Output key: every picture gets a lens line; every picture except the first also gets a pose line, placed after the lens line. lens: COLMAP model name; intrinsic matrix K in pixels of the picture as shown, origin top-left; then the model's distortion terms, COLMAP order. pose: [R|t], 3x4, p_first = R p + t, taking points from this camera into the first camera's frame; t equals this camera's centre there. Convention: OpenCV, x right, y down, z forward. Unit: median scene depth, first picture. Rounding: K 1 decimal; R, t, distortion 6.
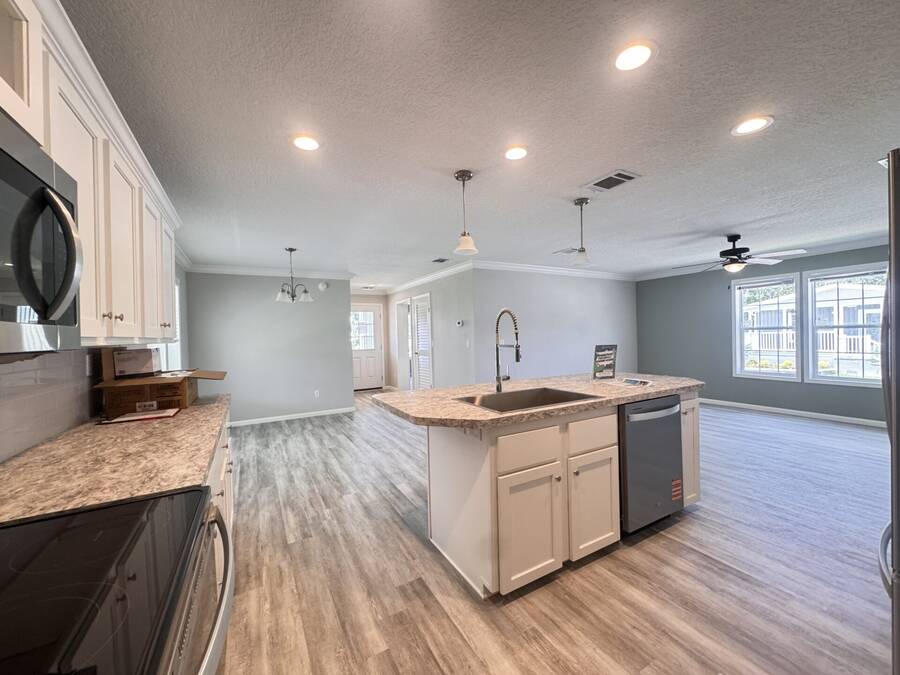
lens RADIAL K [[360.5, 0, 450.0], [0, 360.5, 337.5], [0, 0, 1]] dist [-0.003054, 0.000253]
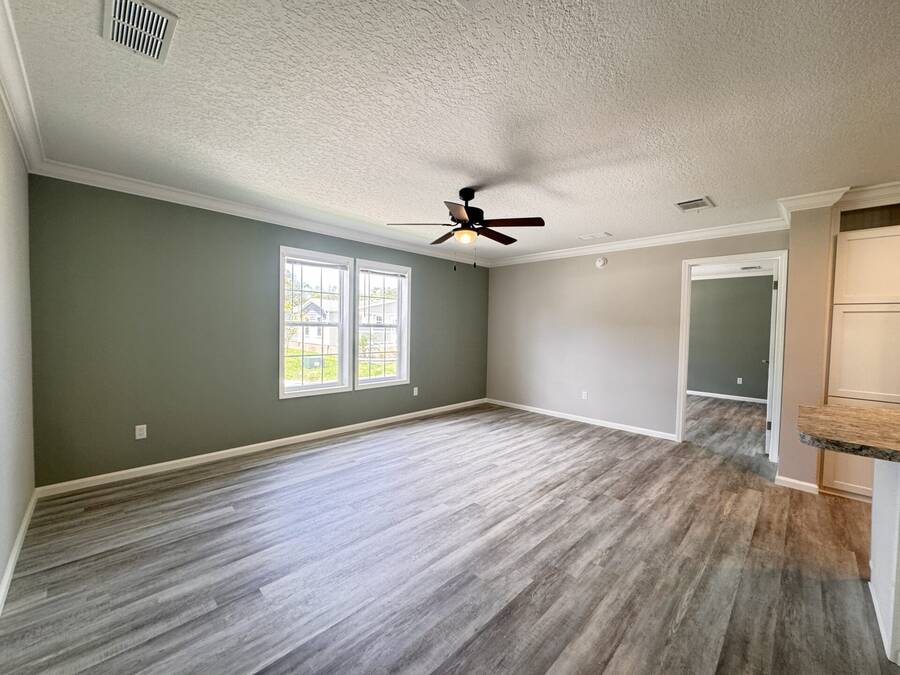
lens RADIAL K [[358.6, 0, 450.0], [0, 358.6, 337.5], [0, 0, 1]] dist [-0.001513, 0.000300]
pose [[-0.274366, -0.009647, 0.961577, 0.208903], [-0.006765, 0.999944, 0.008102, -0.012608], [-0.961601, -0.004282, -0.274416, 1.791555]]
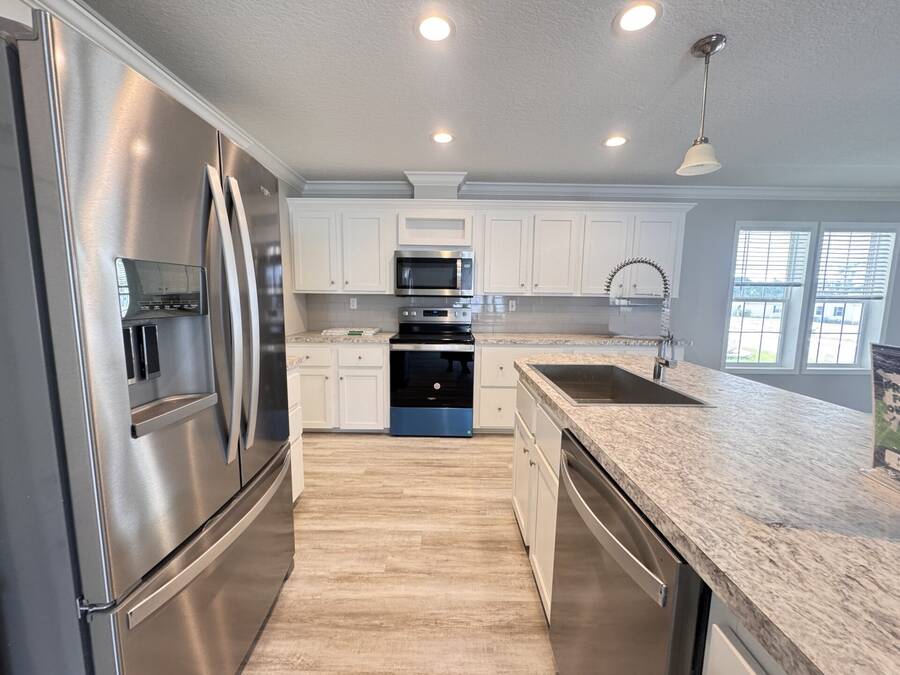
lens RADIAL K [[360.5, 0, 450.0], [0, 360.5, 337.5], [0, 0, 1]] dist [-0.003054, 0.000253]
pose [[-0.488891, 0.121677, -0.863817, 0.742010], [-0.003829, 0.989916, 0.141607, -0.019099], [0.872337, 0.072538, -0.483495, 0.800053]]
